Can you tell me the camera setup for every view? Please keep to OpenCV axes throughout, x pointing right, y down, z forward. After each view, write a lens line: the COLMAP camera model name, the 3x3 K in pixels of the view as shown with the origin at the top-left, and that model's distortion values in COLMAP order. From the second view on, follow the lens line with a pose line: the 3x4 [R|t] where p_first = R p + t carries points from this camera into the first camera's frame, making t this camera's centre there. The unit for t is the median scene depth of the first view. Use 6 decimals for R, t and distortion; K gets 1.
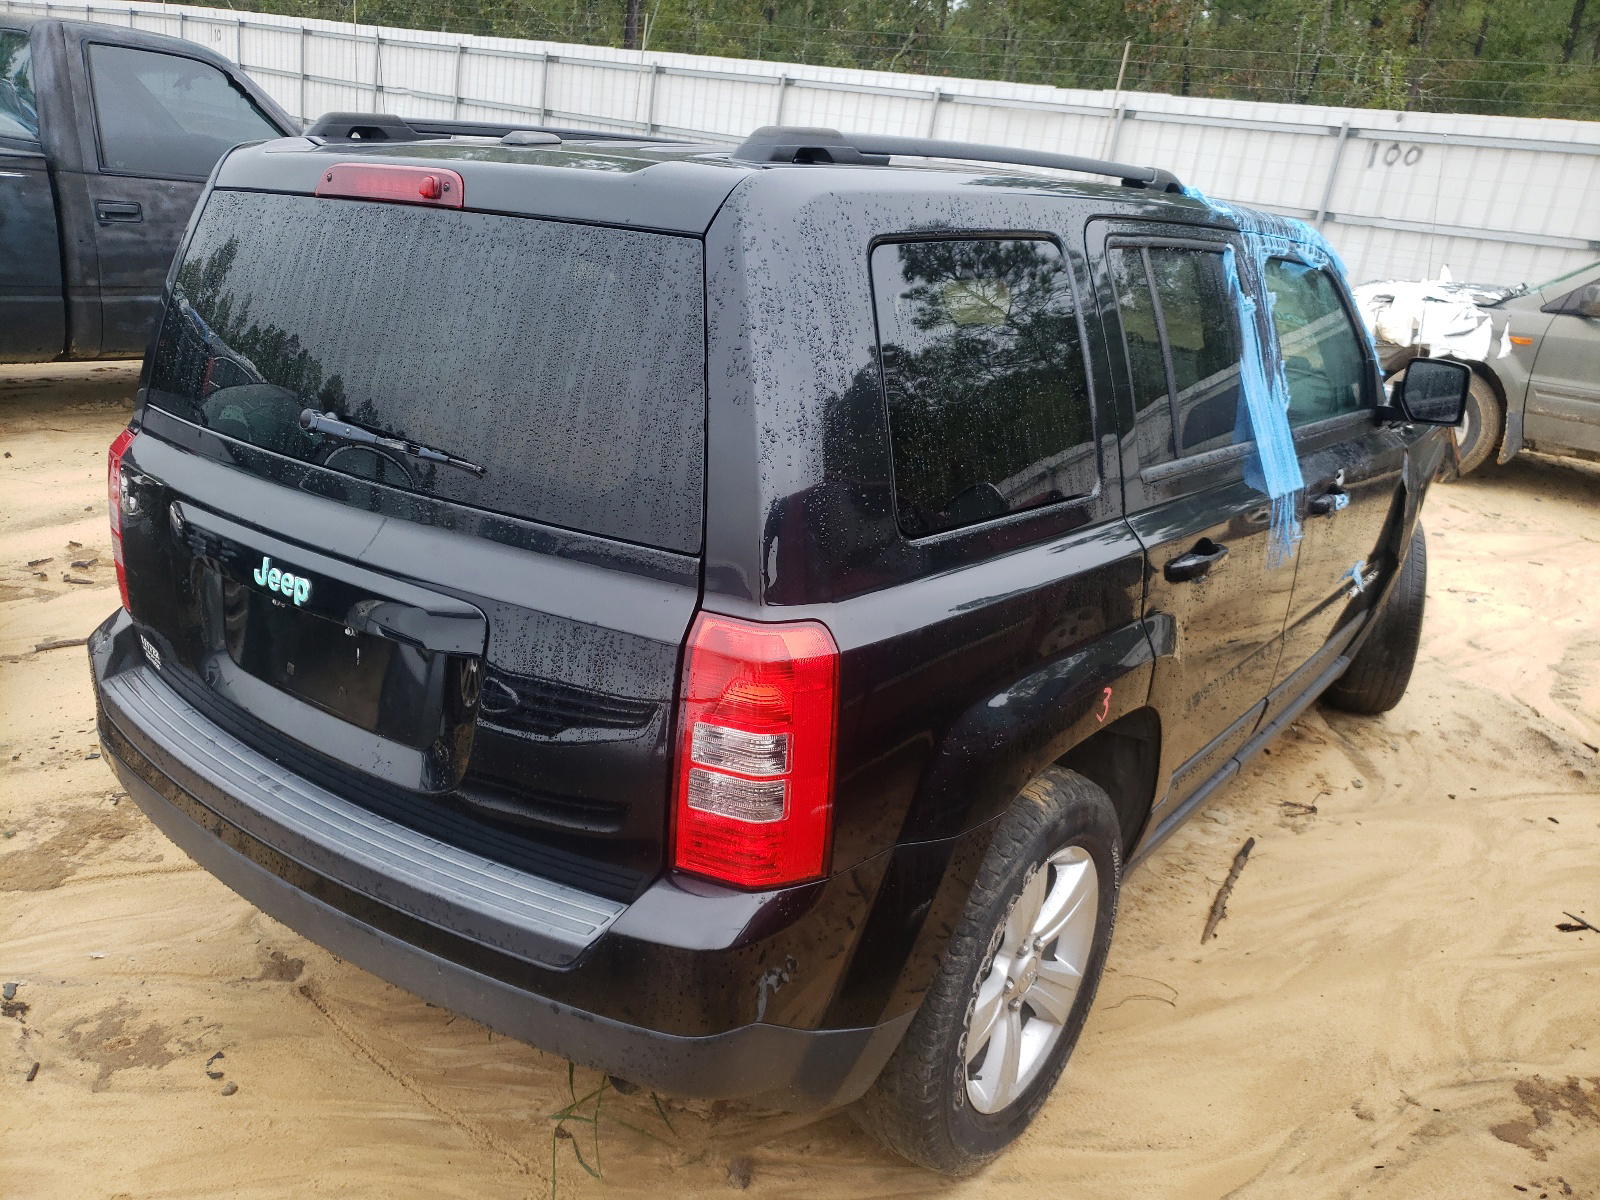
lens RADIAL K [[1226.9, 0, 814.4], [0, 1226.9, 595.4], [0, 0, 1]] dist [-0.048356, 0.086946]
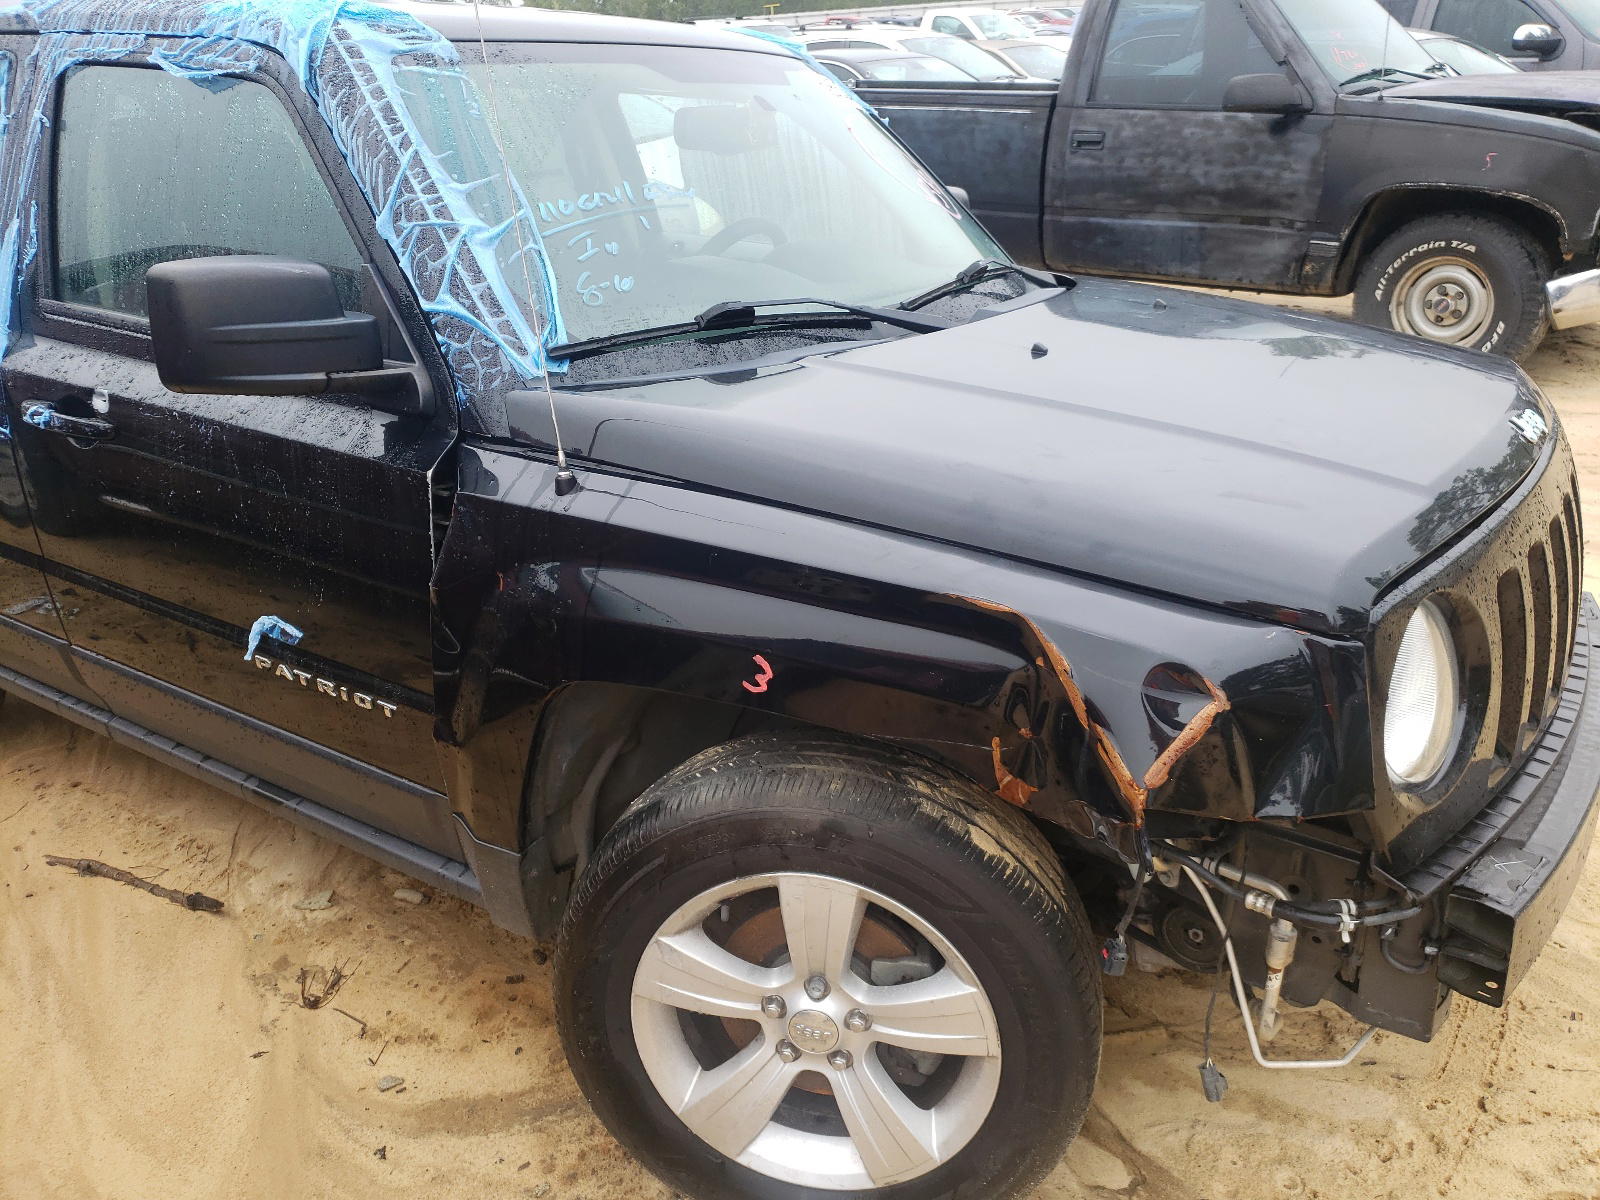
lens RADIAL K [[1226.9, 0, 814.4], [0, 1226.9, 595.4], [0, 0, 1]] dist [-0.048356, 0.086946]
pose [[0.090337, 0.309998, -0.946436, 0.595939], [-0.309444, 0.912020, 0.269190, -0.158163], [0.946617, 0.268551, 0.178316, 0.679127]]
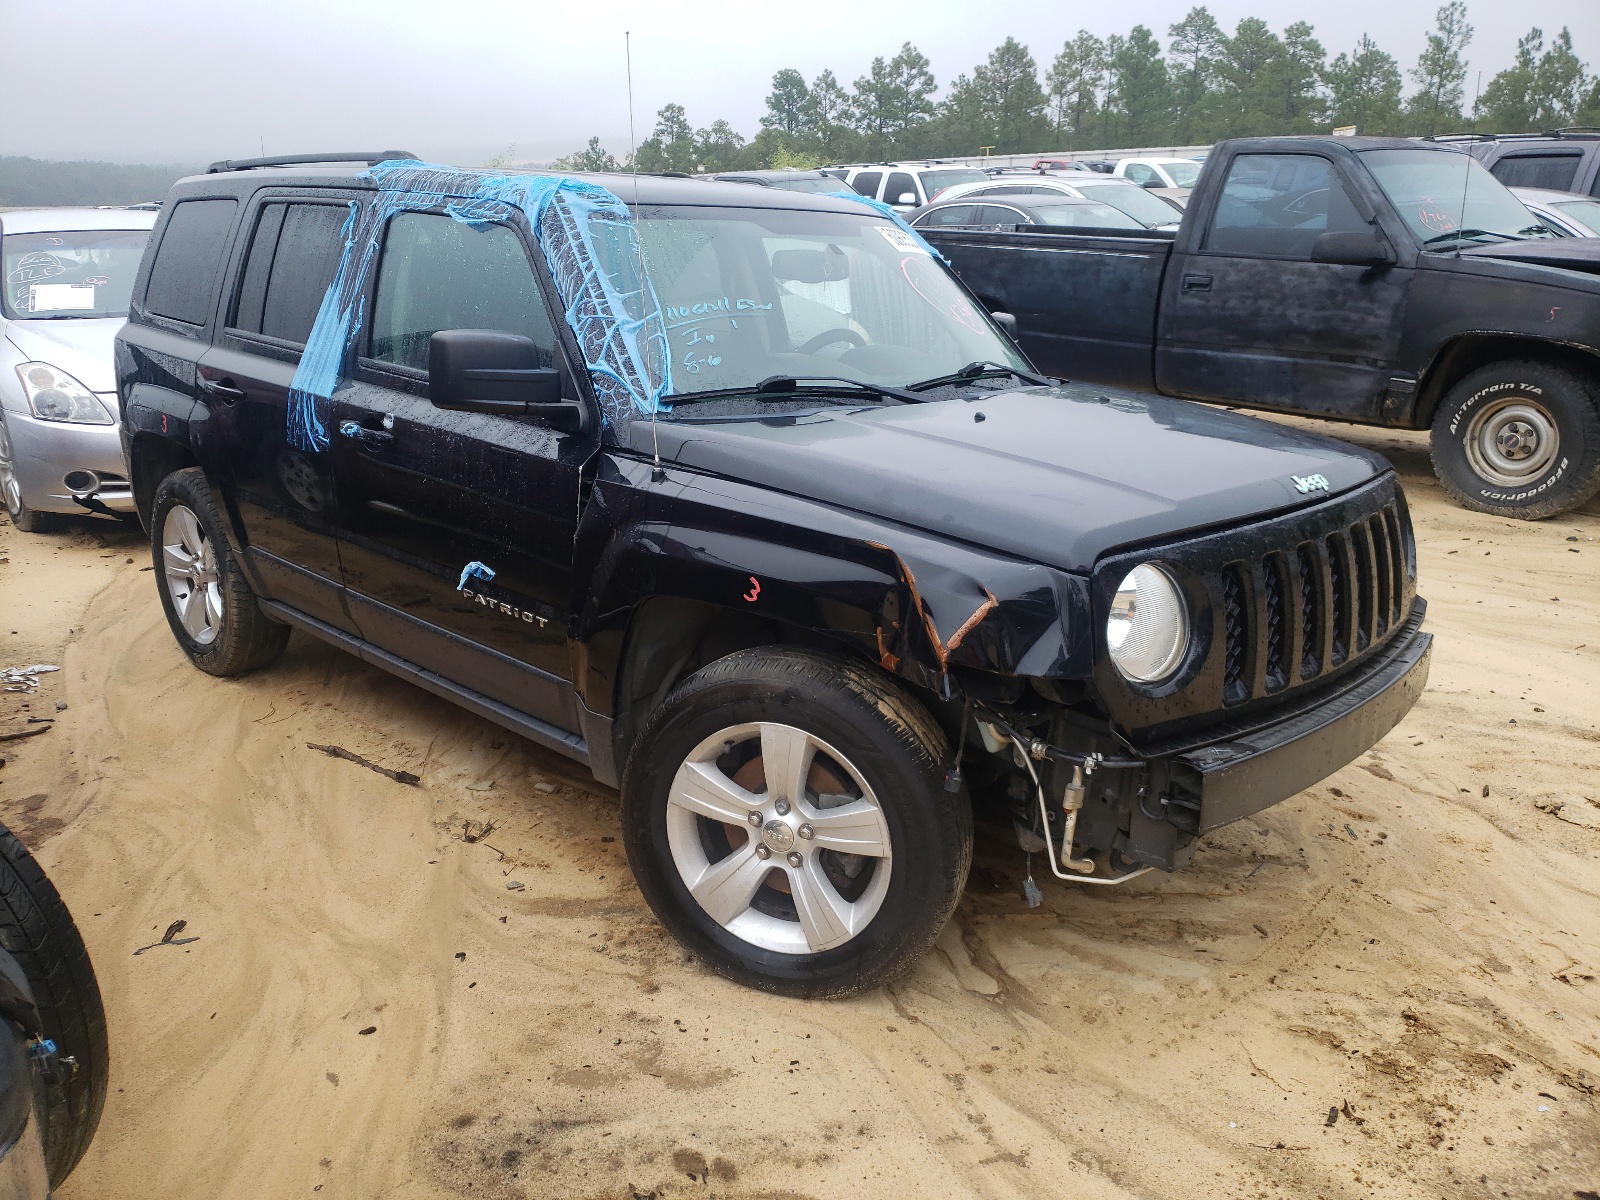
lens RADIAL K [[1201.4, 0, 800.0], [0, 1201.4, 600.0], [0, 0, 1]] dist [0.004735, 0.004447]
pose [[-0.082278, 0.224639, -0.970962, 0.754450], [-0.348863, 0.906133, 0.239203, -0.171580], [0.933555, 0.358414, 0.003813, 0.731302]]
